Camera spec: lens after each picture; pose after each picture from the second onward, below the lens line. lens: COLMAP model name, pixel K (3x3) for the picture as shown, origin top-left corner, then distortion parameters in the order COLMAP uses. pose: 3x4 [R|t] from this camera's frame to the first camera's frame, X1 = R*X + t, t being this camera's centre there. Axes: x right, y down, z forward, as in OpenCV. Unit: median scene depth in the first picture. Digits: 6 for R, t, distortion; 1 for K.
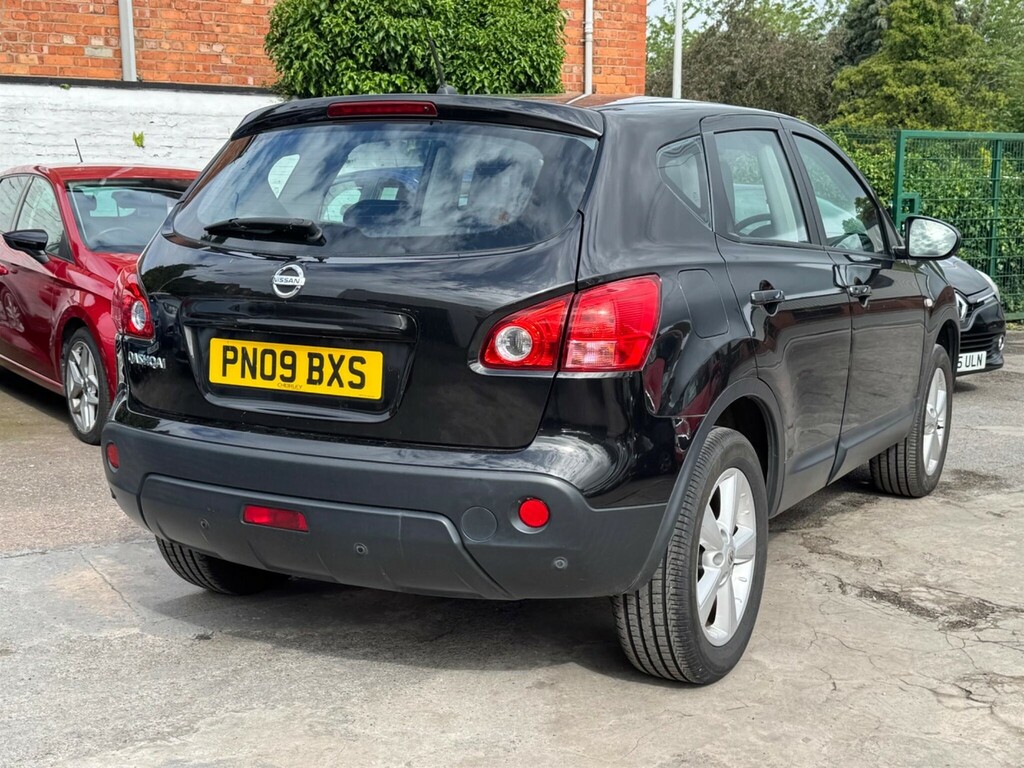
lens RADIAL K [[1359.5, 0, 511.2], [0, 1359.5, 380.8], [0, 0, 1]] dist [0.253955, -0.705649]
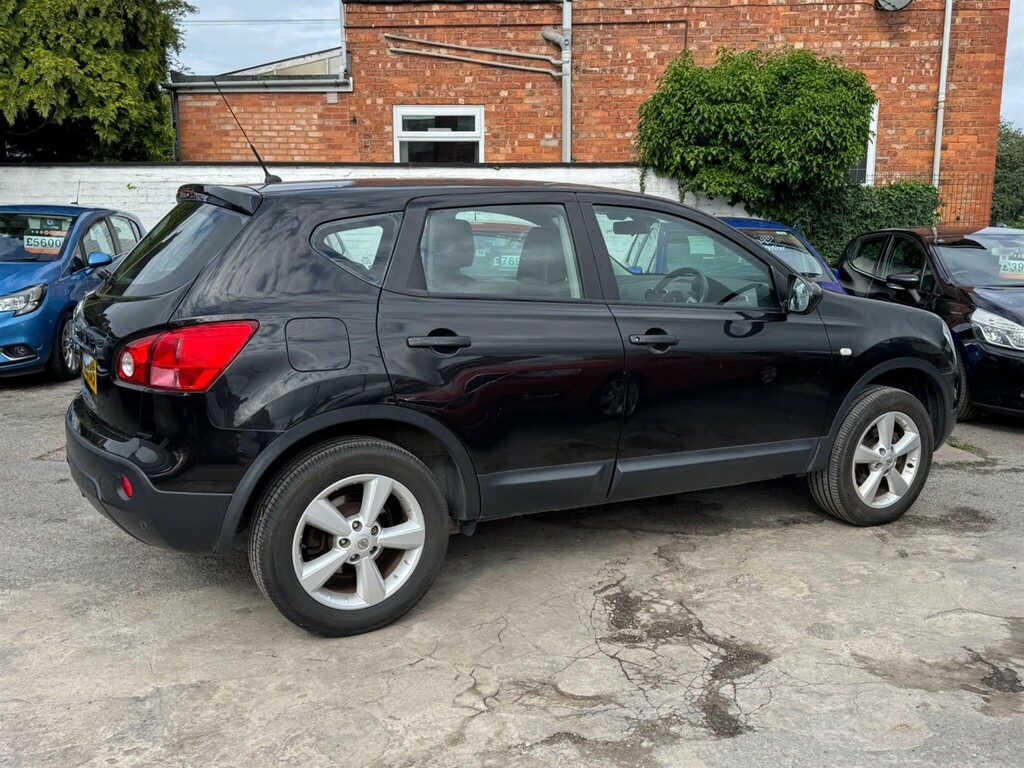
lens RADIAL K [[932.4, 0, 494.2], [0, 932.4, 388.5], [0, 0, 1]] dist [0.096934, -0.165994]
pose [[0.837125, 0.092952, -0.539056, 0.657161], [-0.074421, 0.995647, 0.056112, -0.066883], [0.541926, -0.006855, 0.840398, 0.309298]]
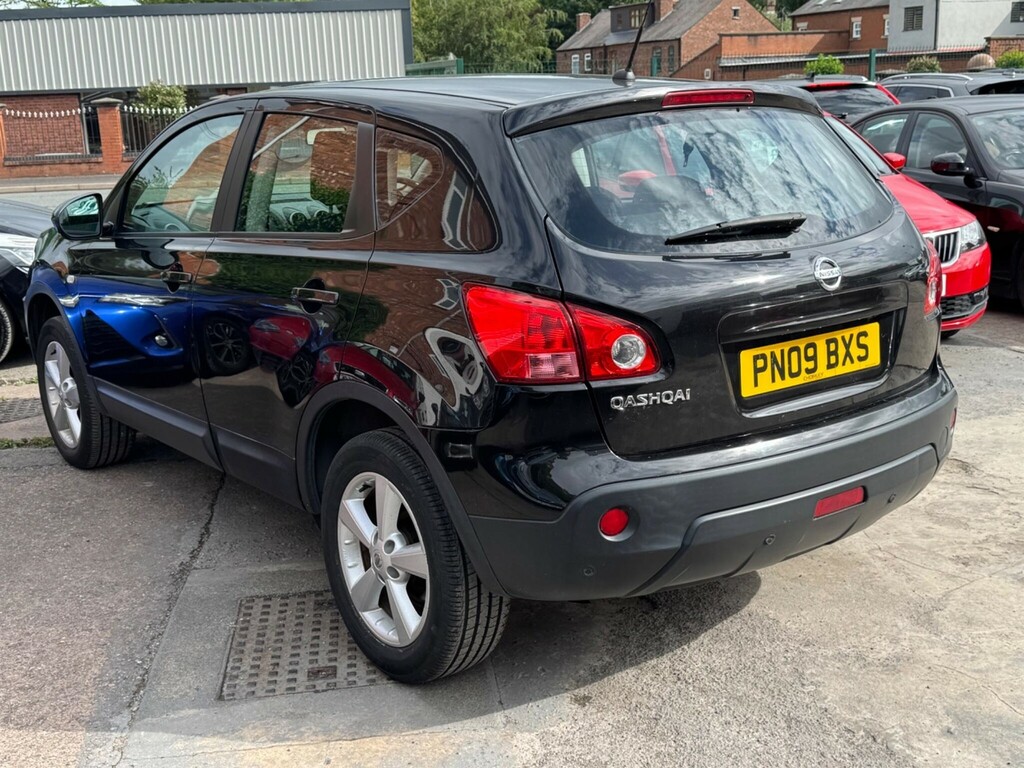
lens RADIAL K [[1230.2, 0, 515.9], [0, 1230.2, 382.4], [0, 0, 1]] dist [0.200970, -0.481128]
pose [[0.384975, -0.229697, 0.893887, -0.911311], [0.161284, 0.970375, 0.179890, -0.164671], [-0.908725, 0.074916, 0.410617, 0.694334]]
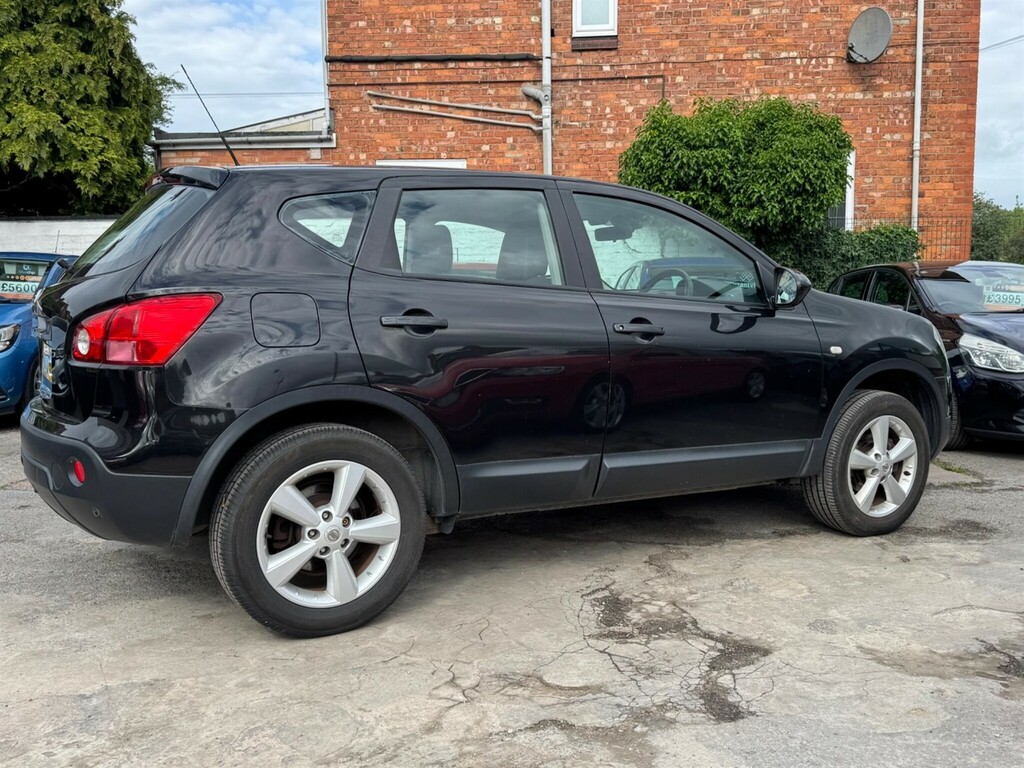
lens RADIAL K [[932.4, 0, 494.2], [0, 932.4, 388.5], [0, 0, 1]] dist [0.096934, -0.165994]
pose [[0.845422, 0.040141, -0.532588, 0.647171], [-0.063607, 0.997642, -0.025775, 0.012245], [0.530297, 0.055667, 0.845982, 0.347755]]
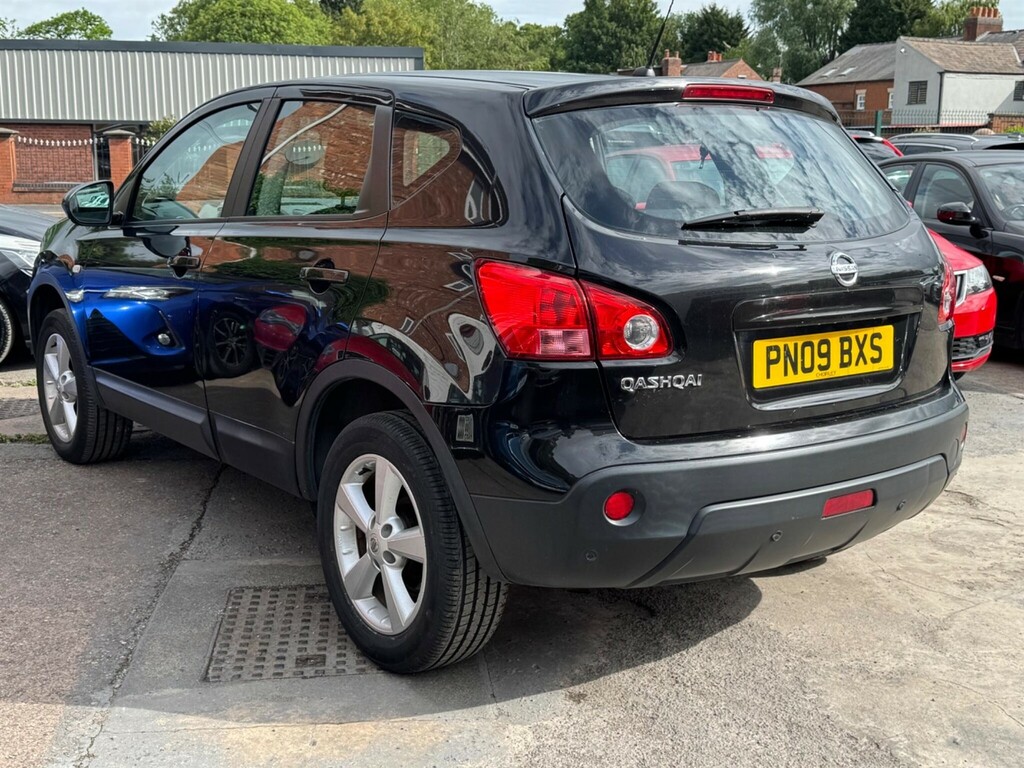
lens RADIAL K [[1229.2, 0, 510.8], [0, 1229.2, 372.2], [0, 0, 1]] dist [0.199402, -0.474631]
pose [[0.393421, -0.164015, 0.904610, -0.912739], [0.116936, 0.984893, 0.127715, -0.119408], [-0.911891, 0.055535, 0.406657, 0.709984]]
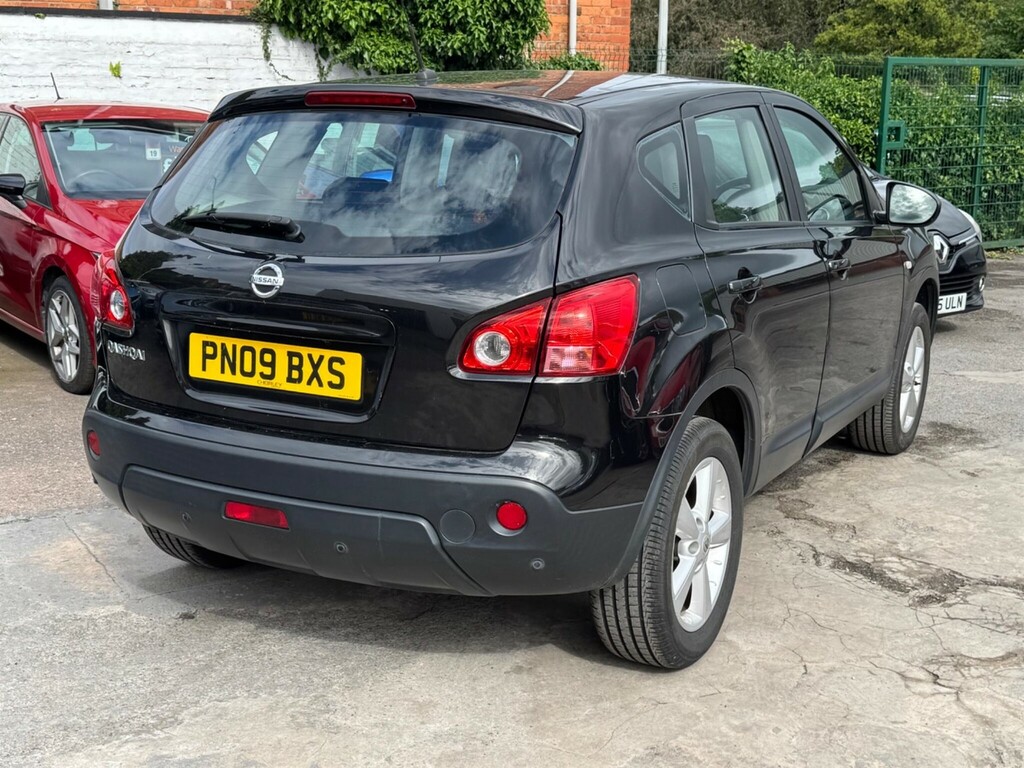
lens RADIAL K [[1362.2, 0, 511.1], [0, 1362.2, 371.5], [0, 0, 1]] dist [0.240061, -0.643269]
pose [[0.999939, 0.001202, 0.011002, 0.003851], [-0.001886, 0.998051, 0.062370, -0.057675], [-0.010905, -0.062387, 0.997992, -0.005687]]
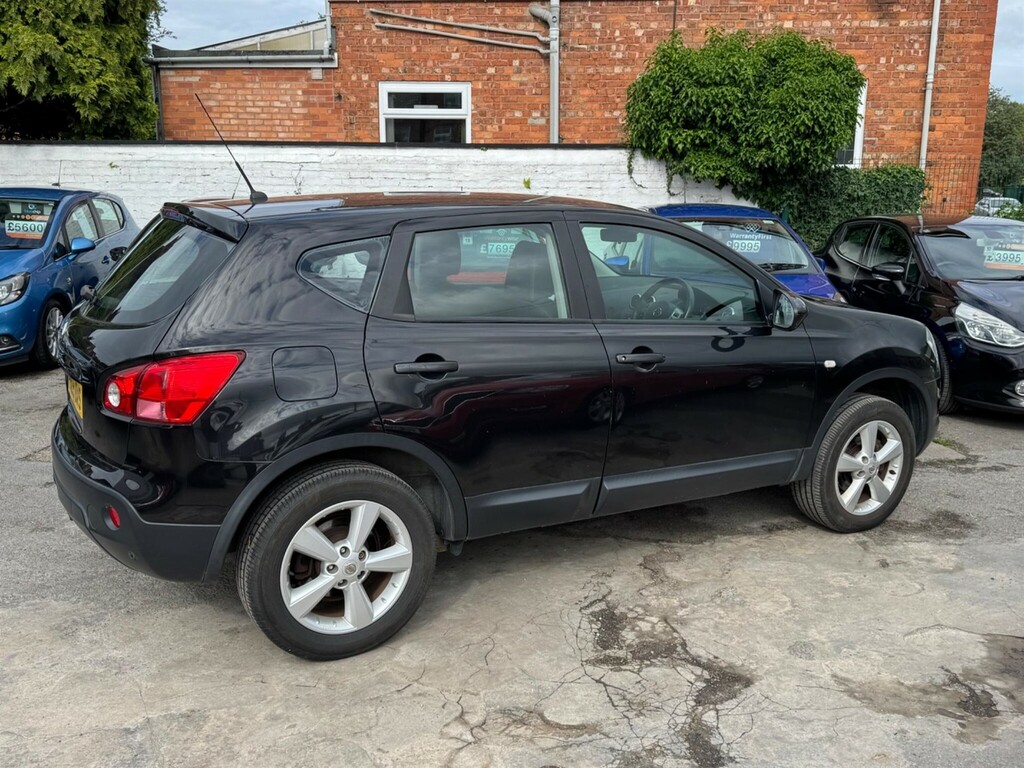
lens RADIAL K [[933.4, 0, 494.8], [0, 933.4, 383.8], [0, 0, 1]] dist [0.089764, -0.150369]
pose [[0.844790, 0.111370, -0.523380, 0.653192], [-0.075730, 0.993140, 0.089094, -0.120715], [0.529712, -0.035630, 0.847429, 0.307856]]
